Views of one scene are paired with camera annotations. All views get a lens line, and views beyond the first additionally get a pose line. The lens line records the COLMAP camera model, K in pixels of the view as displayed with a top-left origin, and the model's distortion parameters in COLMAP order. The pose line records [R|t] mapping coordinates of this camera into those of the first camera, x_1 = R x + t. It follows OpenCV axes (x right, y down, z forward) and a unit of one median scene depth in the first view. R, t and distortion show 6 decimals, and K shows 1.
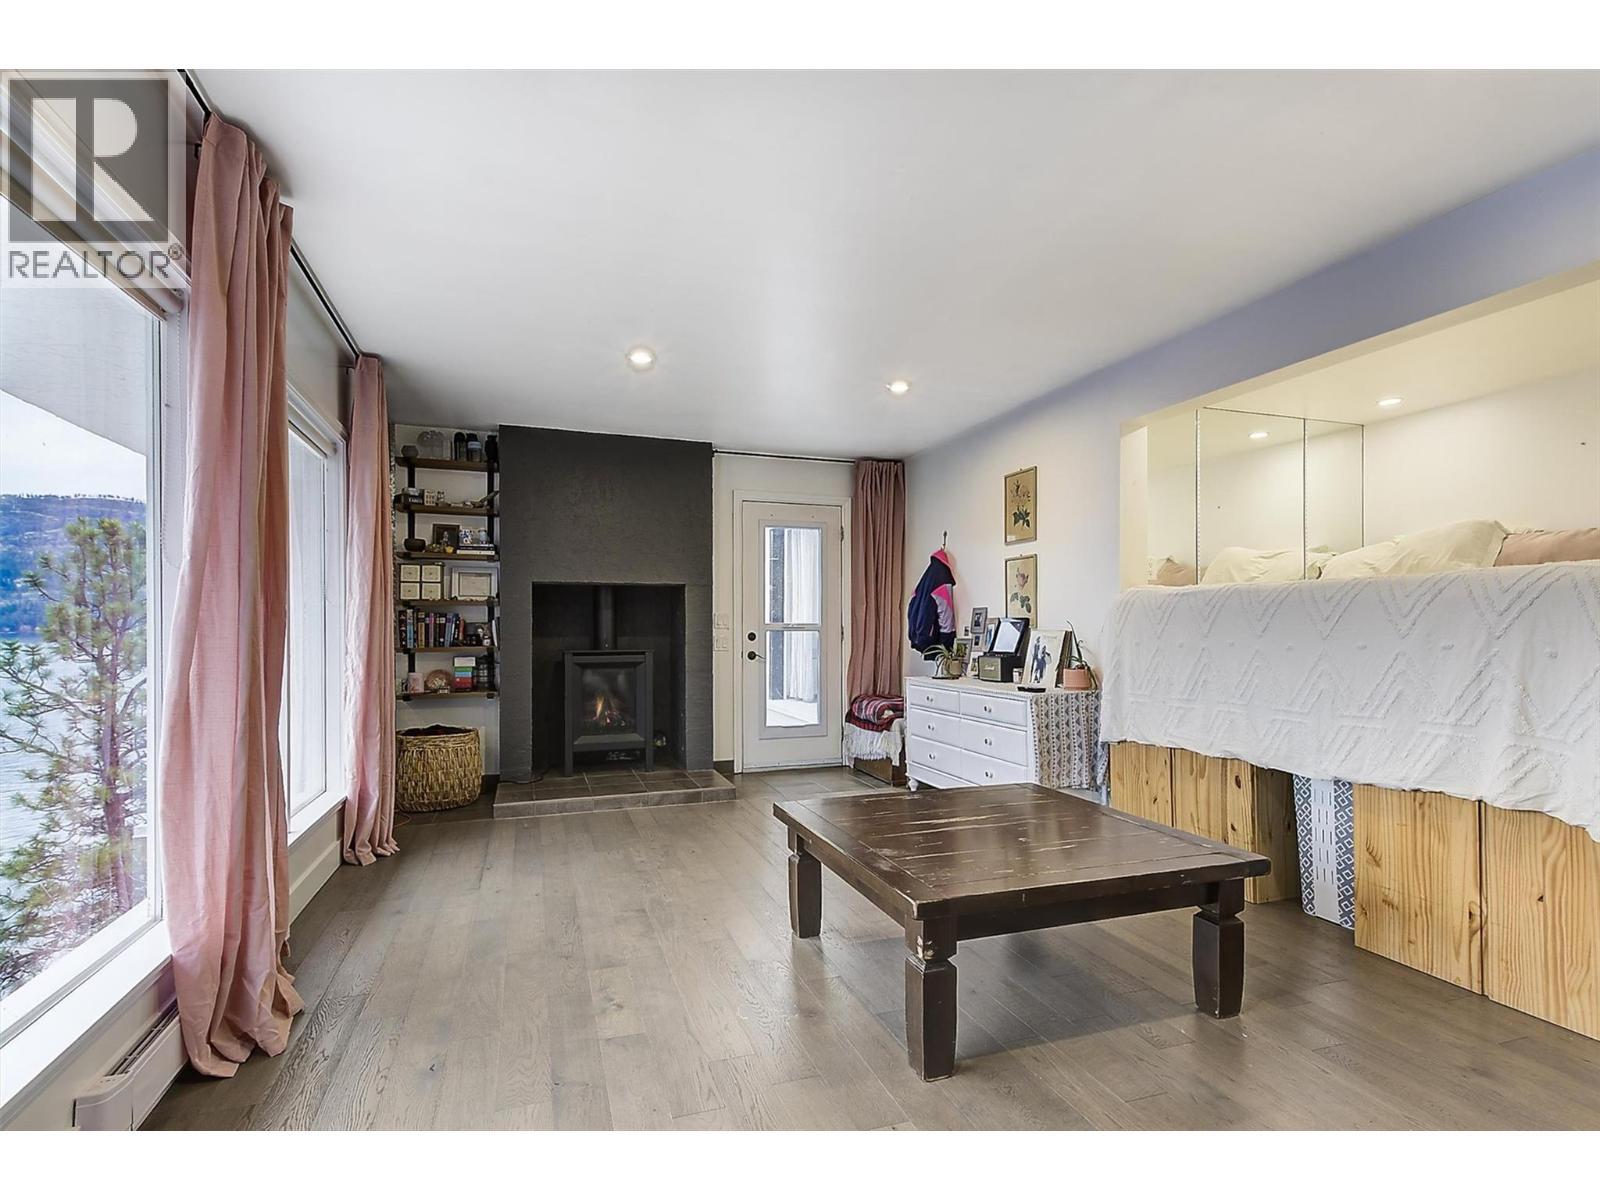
lens RADIAL K [[768.9, 0, 800.0], [0, 768.9, 600.0], [0, 0, 1]] dist [-0.001417, -0.000143]
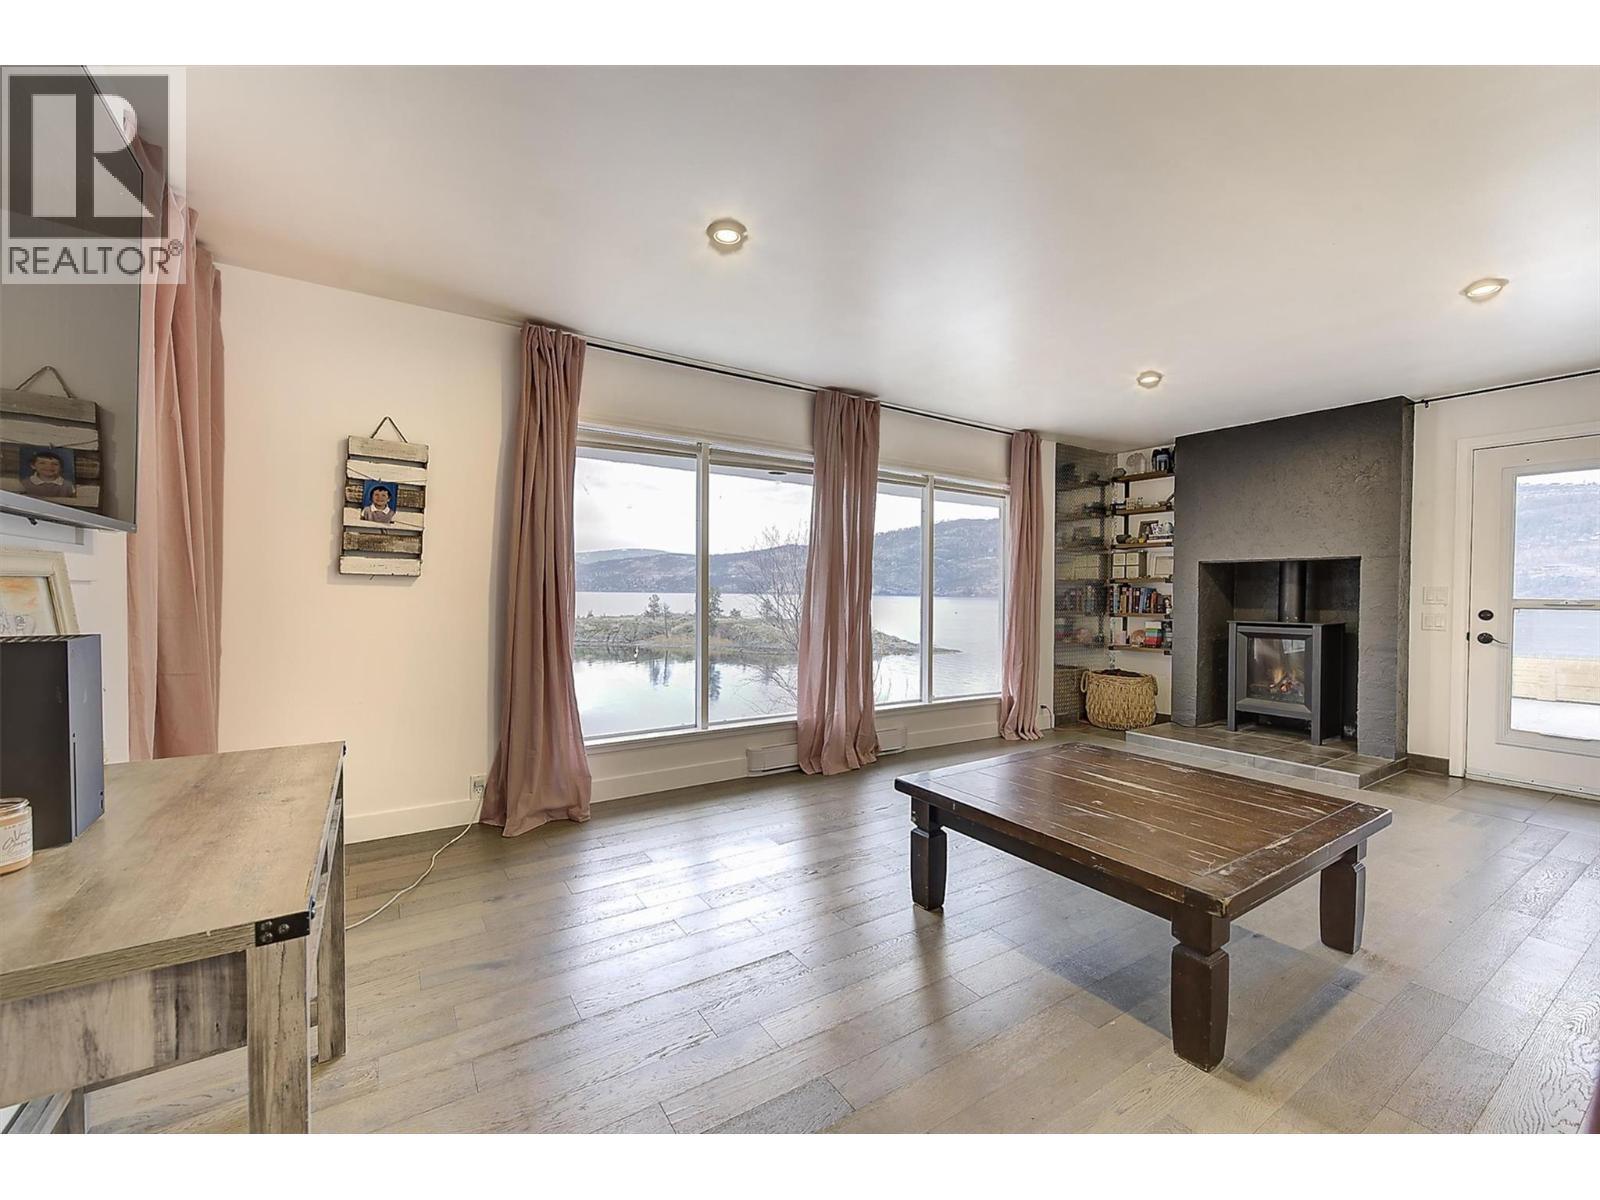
lens RADIAL K [[640.1, 0, 800.0], [0, 640.1, 600.0], [0, 0, 1]] dist [0.002024, 0.000187]
pose [[0.246878, 0.019285, -0.968855, 0.467537], [0.031941, 0.999097, 0.028026, -0.012121], [0.968520, -0.037865, 0.246039, 0.147987]]
